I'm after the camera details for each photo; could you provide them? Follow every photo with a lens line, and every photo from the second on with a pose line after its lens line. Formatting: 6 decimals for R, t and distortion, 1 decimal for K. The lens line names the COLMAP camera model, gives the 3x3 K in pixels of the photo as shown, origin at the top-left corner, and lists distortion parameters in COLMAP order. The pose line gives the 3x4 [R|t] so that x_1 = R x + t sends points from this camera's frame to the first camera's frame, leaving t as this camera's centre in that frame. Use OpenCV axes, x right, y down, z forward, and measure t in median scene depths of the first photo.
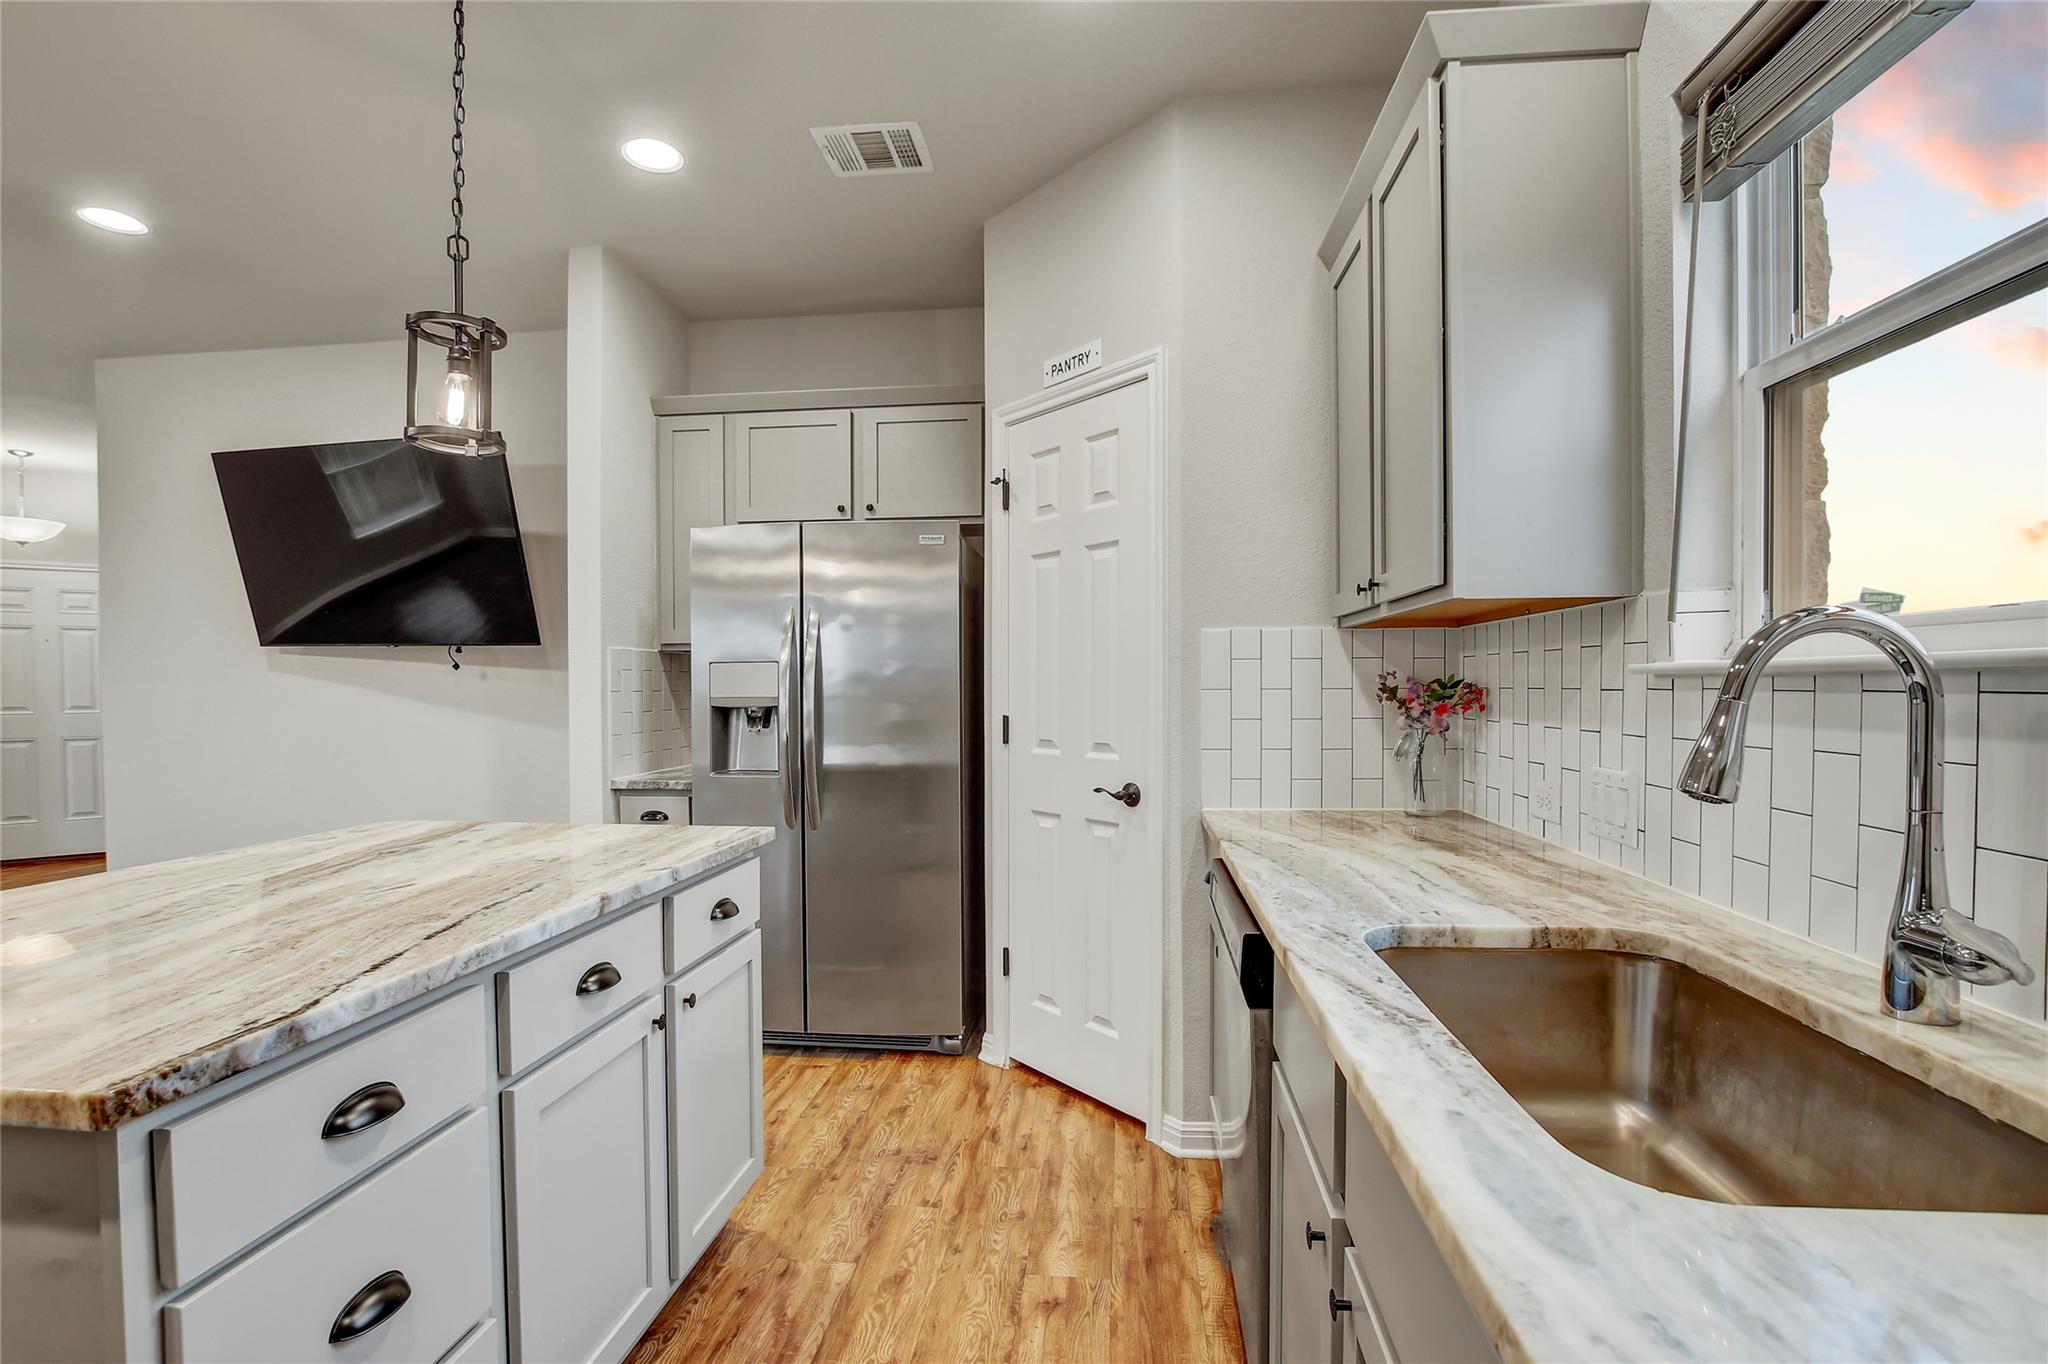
lens RADIAL K [[950.8, 0, 1022.7], [0, 950.8, 705.8], [0, 0, 1]] dist [-0.025795, 0.000710]
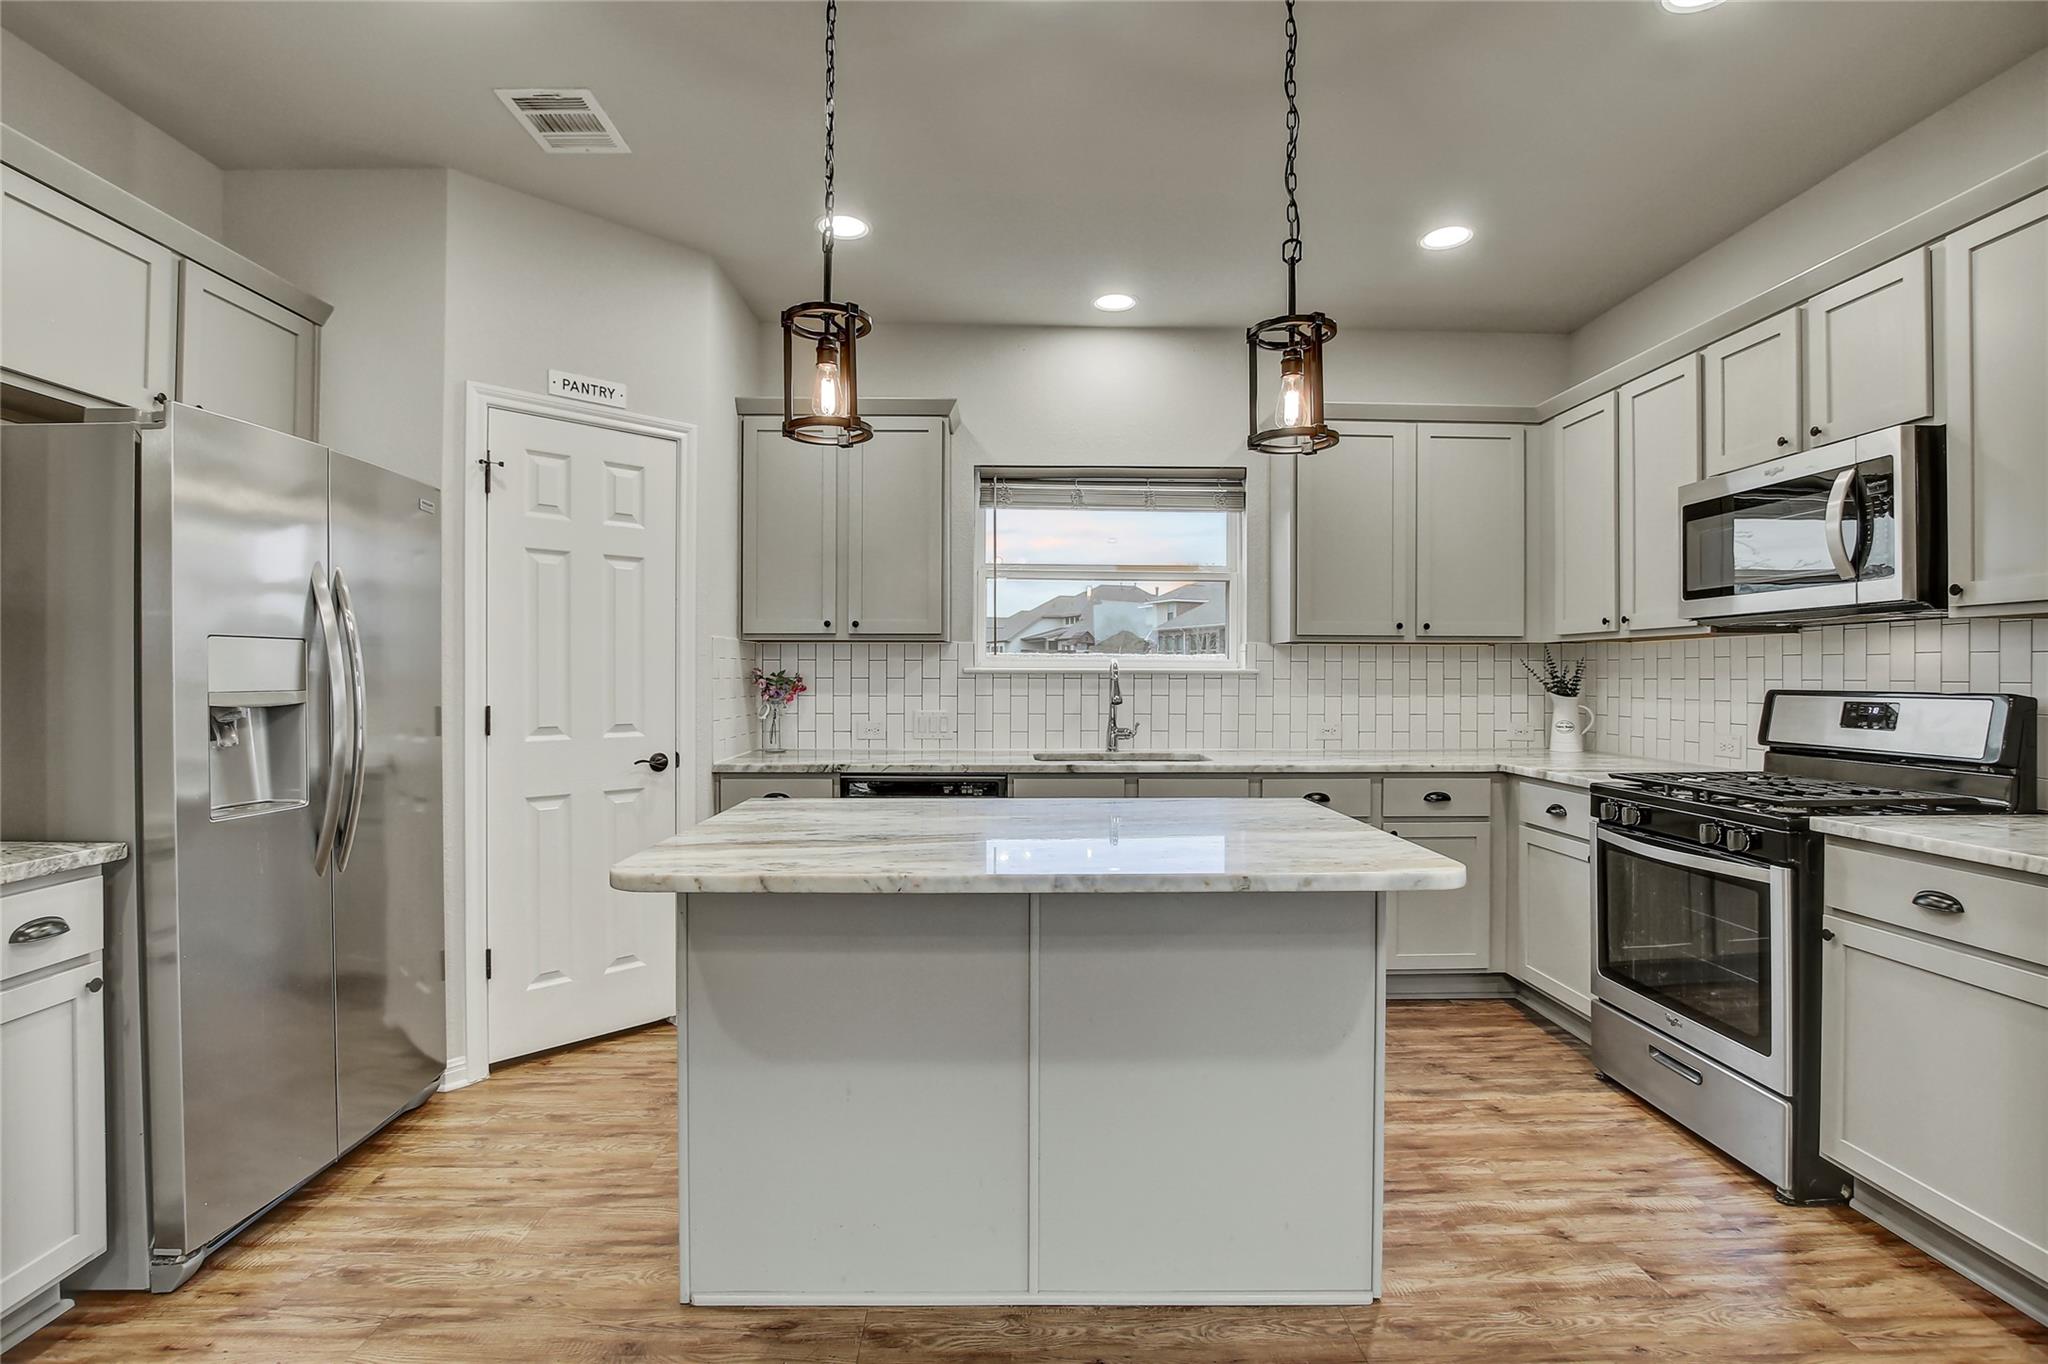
lens RADIAL K [[963.7, 0, 1020.9], [0, 963.7, 675.4], [0, 0, 1]] dist [-0.028934, 0.001561]
pose [[-0.131277, 0.003373, 0.991340, -1.173004], [0.018986, 0.999819, -0.000887, -0.011054], [-0.991164, 0.018705, -0.131318, 0.667023]]
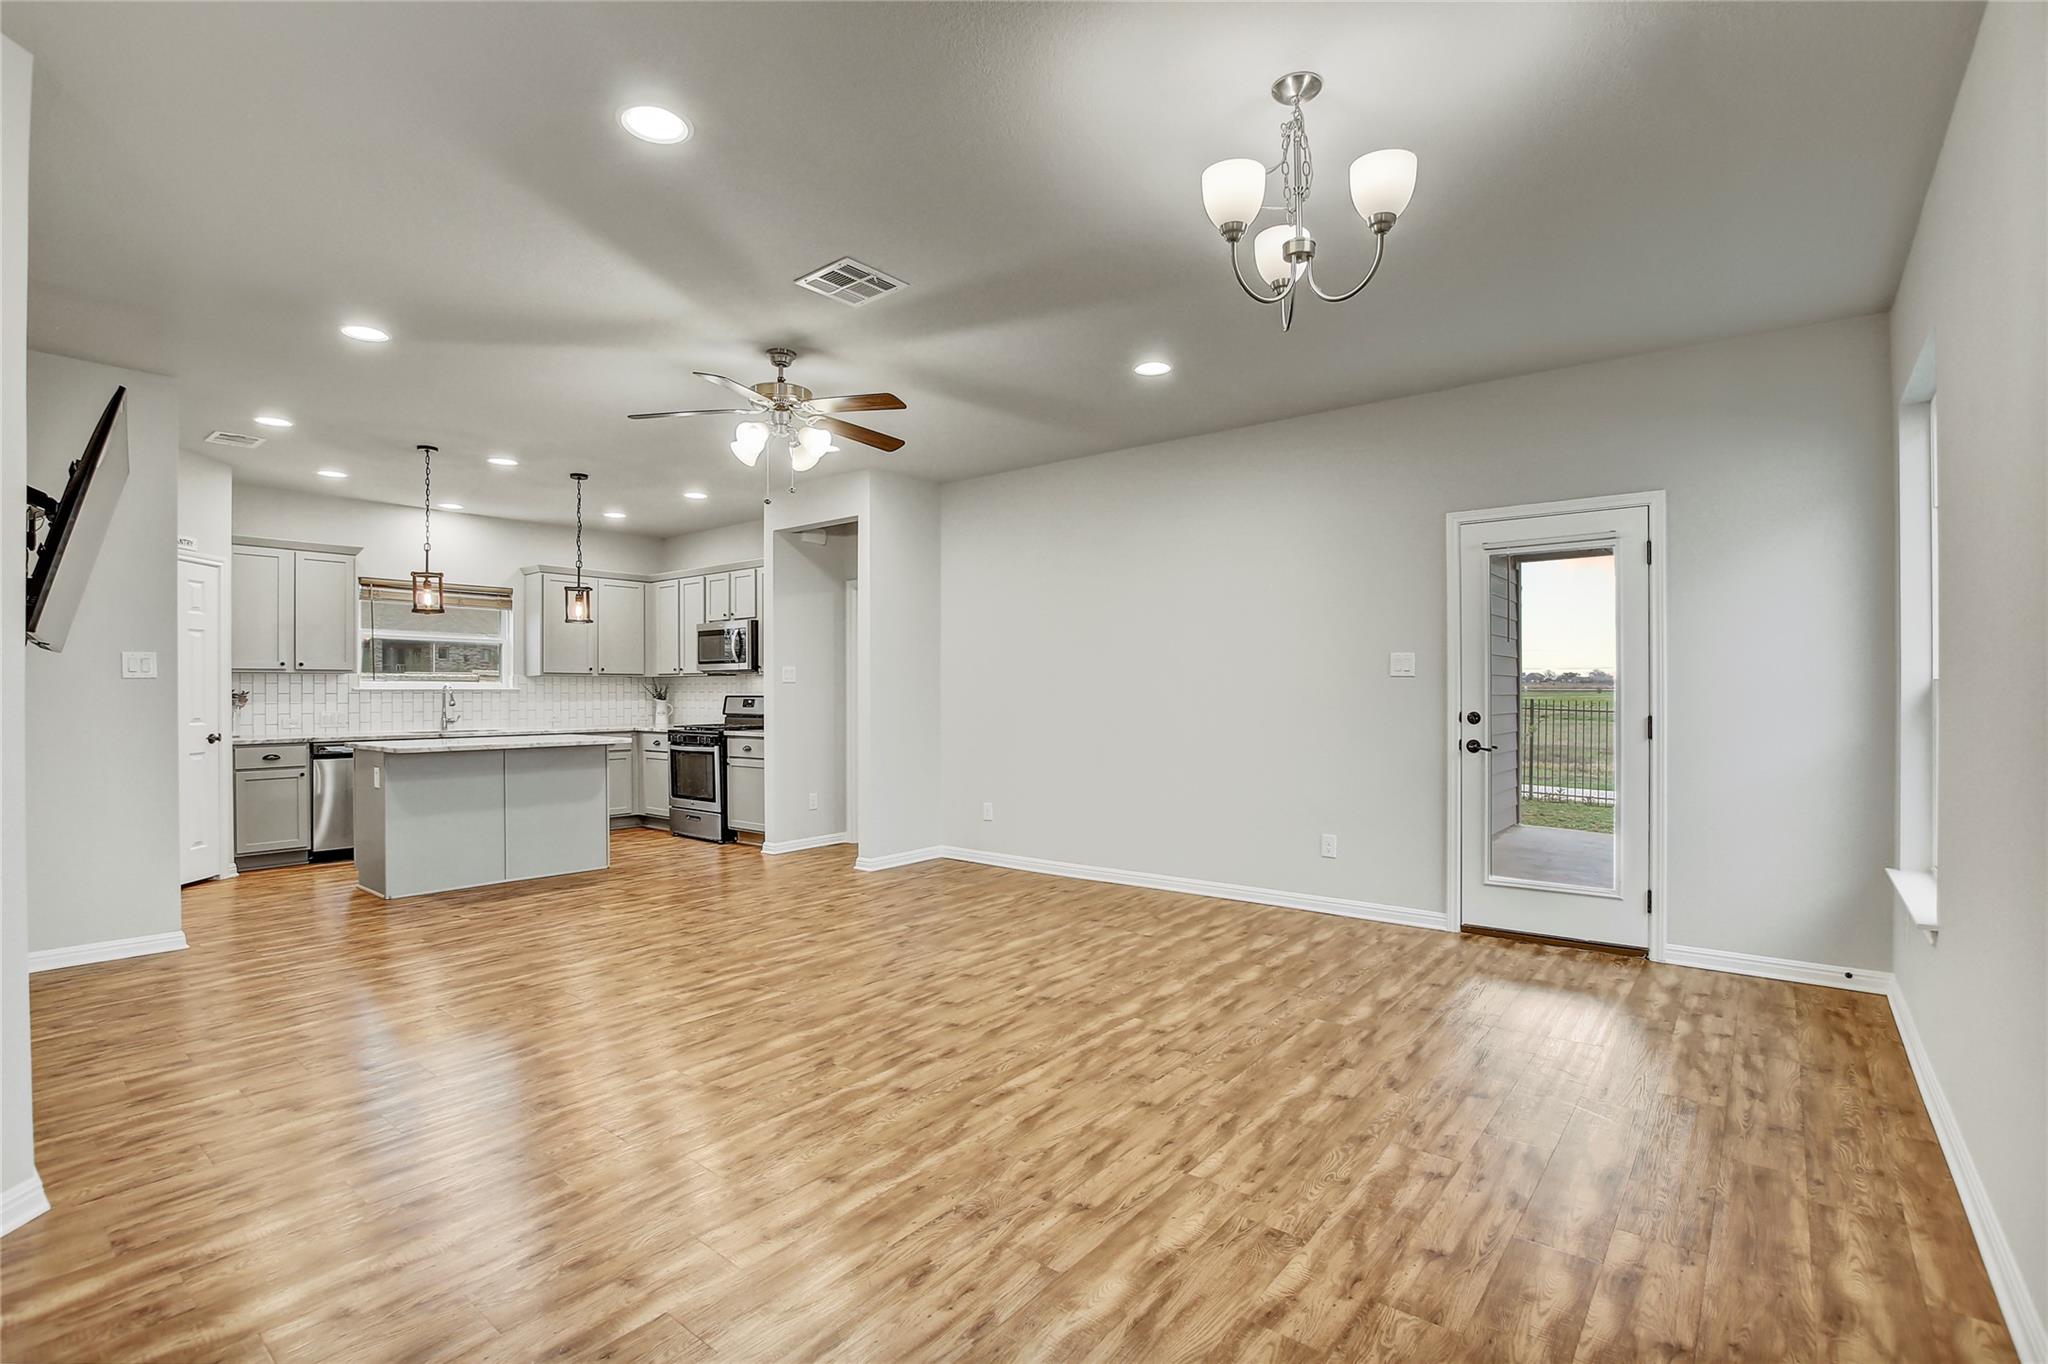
lens RADIAL K [[943.3, 0, 1029.9], [0, 943.3, 697.7], [0, 0, 1]] dist [-0.029872, -0.000123]
pose [[-0.845985, 0.001429, 0.533205, -2.751638], [0.015782, 0.999625, 0.022359, -0.026519], [-0.532973, 0.027330, -0.845691, 1.794838]]
